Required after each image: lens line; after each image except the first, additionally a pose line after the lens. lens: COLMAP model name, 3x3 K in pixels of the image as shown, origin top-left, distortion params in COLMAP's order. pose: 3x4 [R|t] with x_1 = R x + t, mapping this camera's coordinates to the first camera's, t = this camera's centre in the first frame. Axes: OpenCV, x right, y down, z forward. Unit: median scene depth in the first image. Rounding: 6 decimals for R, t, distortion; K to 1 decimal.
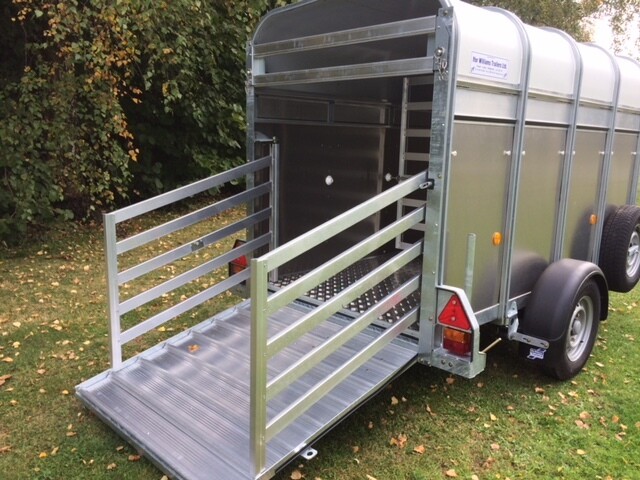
lens RADIAL K [[554.2, 0, 319.4], [0, 554.2, 250.8], [0, 0, 1]] dist [0.038271, -0.043147]
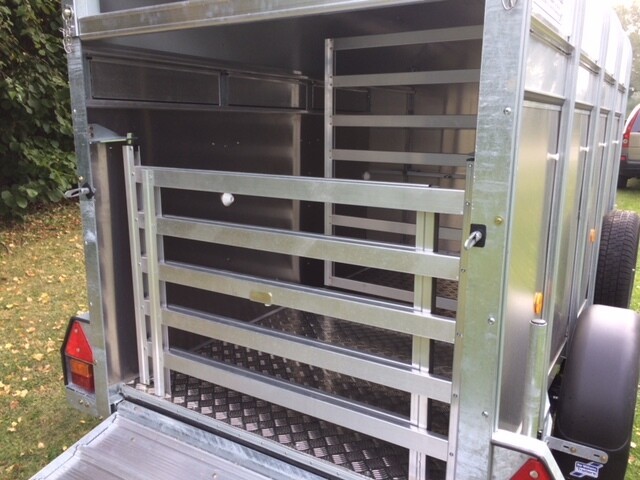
lens RADIAL K [[554.2, 0, 324.2], [0, 554.2, 245.3], [0, 0, 1]] dist [0.038271, -0.043147]
pose [[0.971895, -0.066101, 0.225944, -0.024966], [0.061530, 0.997734, 0.027221, -0.097809], [-0.227232, -0.012554, 0.973760, 0.417910]]
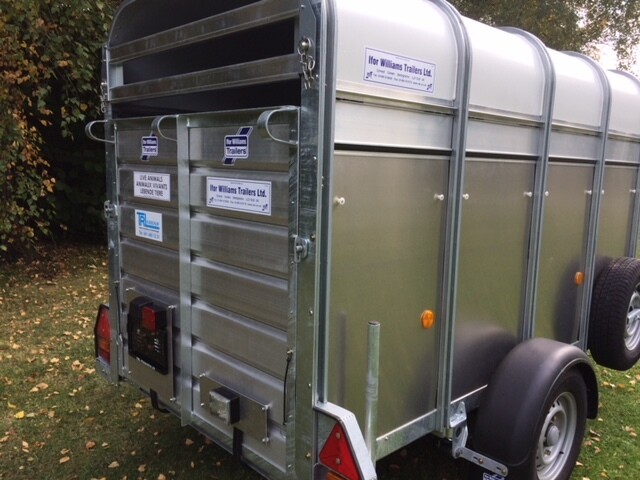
lens RADIAL K [[554.2, 0, 323.5], [0, 554.2, 246.4], [0, 0, 1]] dist [0.038271, -0.043147]
pose [[0.999890, 0.007489, -0.012814, 0.171845], [-0.008130, 0.998679, -0.050745, -0.066710], [0.012417, 0.050844, 0.998629, 0.263203]]
